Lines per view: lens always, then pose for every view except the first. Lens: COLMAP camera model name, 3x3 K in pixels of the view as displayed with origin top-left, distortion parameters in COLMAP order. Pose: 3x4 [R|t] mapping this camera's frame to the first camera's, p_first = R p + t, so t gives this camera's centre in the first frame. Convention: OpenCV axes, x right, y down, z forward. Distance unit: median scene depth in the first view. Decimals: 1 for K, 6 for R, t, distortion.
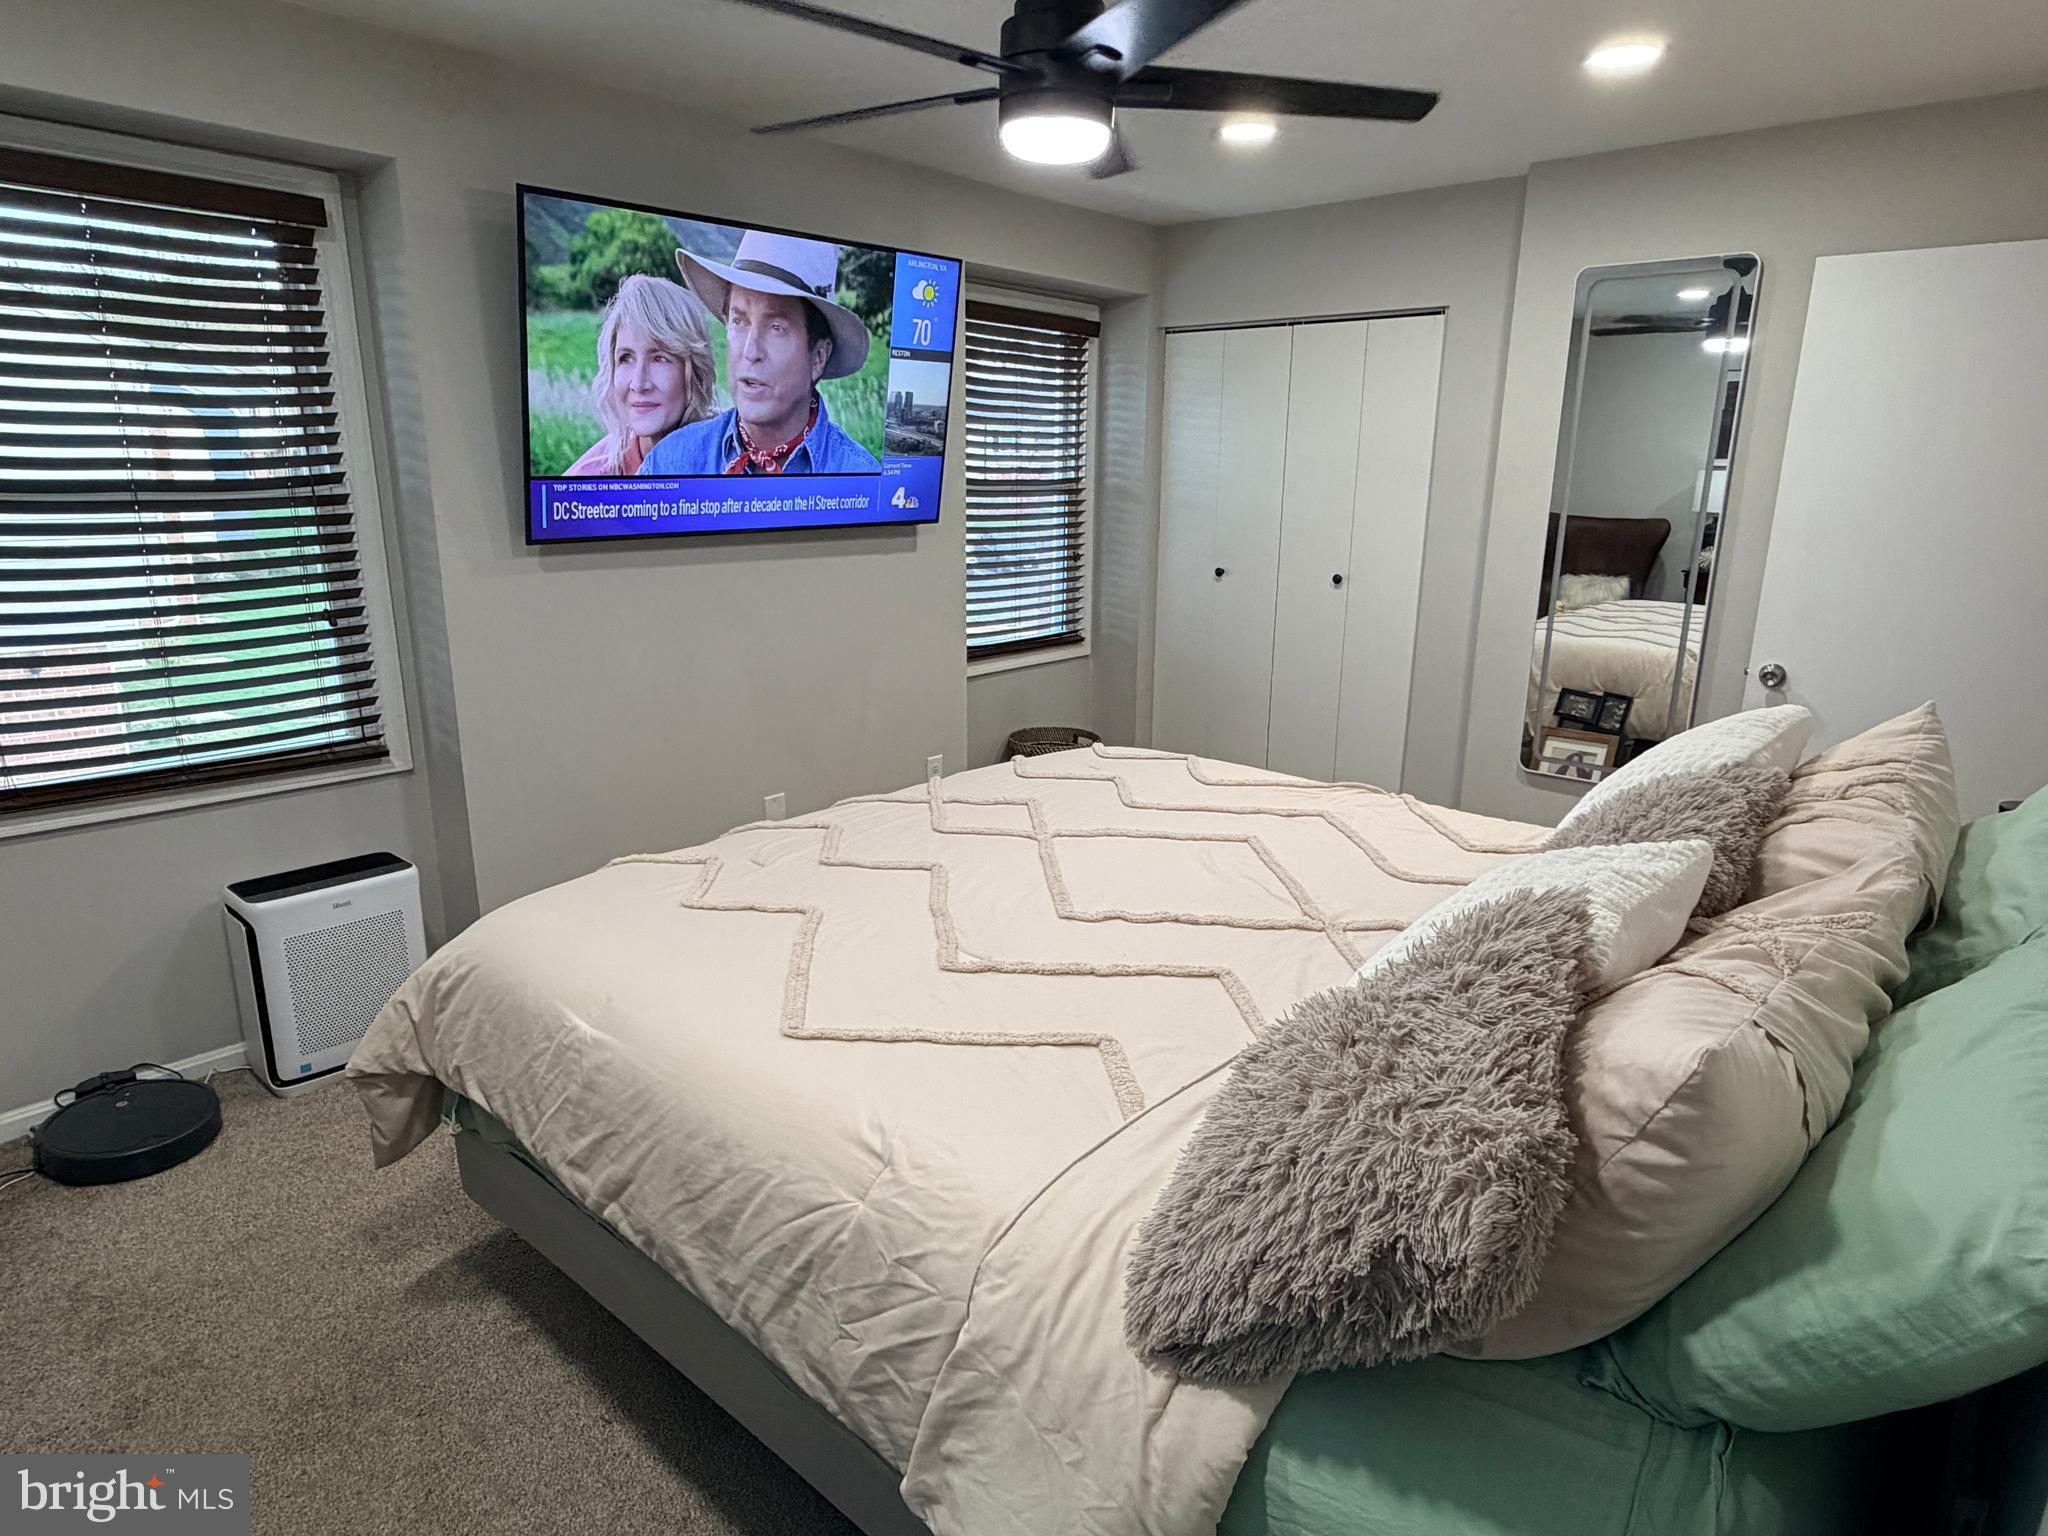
lens RADIAL K [[1197.0, 0, 1028.4], [0, 1197.0, 776.5], [0, 0, 1]] dist [-0.002724, 0.000598]
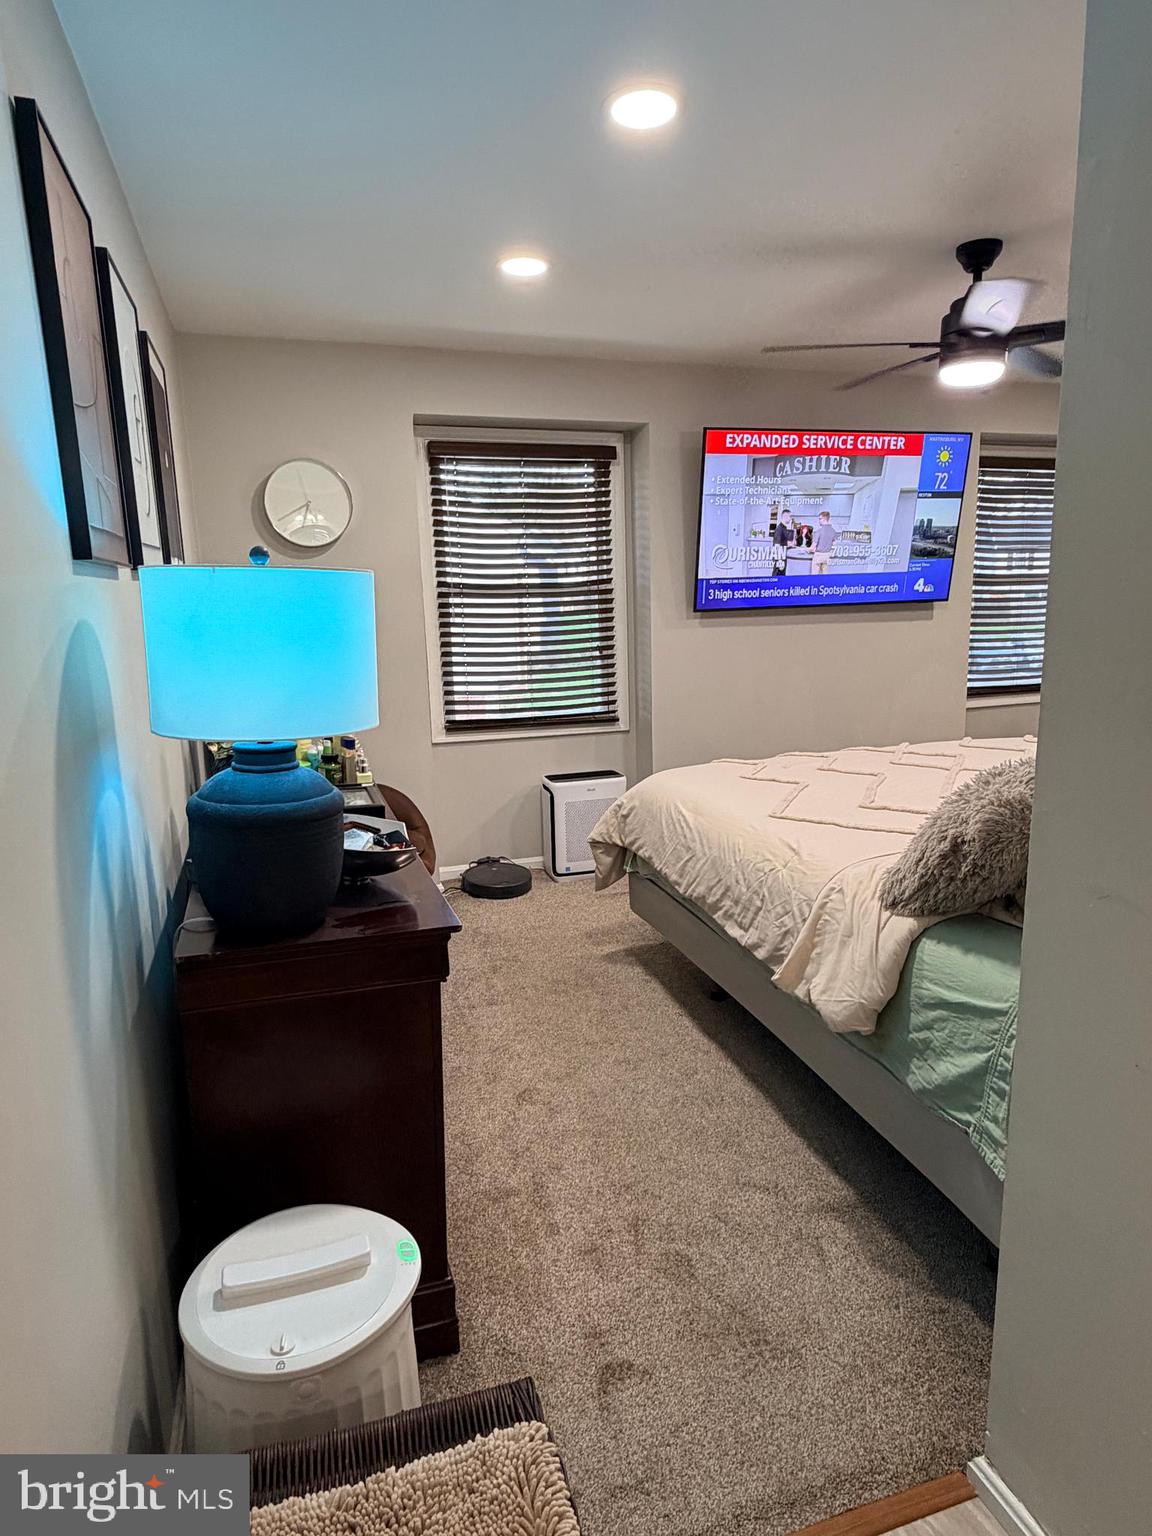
lens RADIAL K [[897.8, 0, 579.4], [0, 897.8, 767.6], [0, 0, 1]] dist [-0.002724, 0.000598]
pose [[0.856244, 0.063183, -0.512692, 0.173943], [-0.095877, 0.994685, -0.037539, 0.124807], [0.507596, 0.081298, 0.857751, -0.296300]]
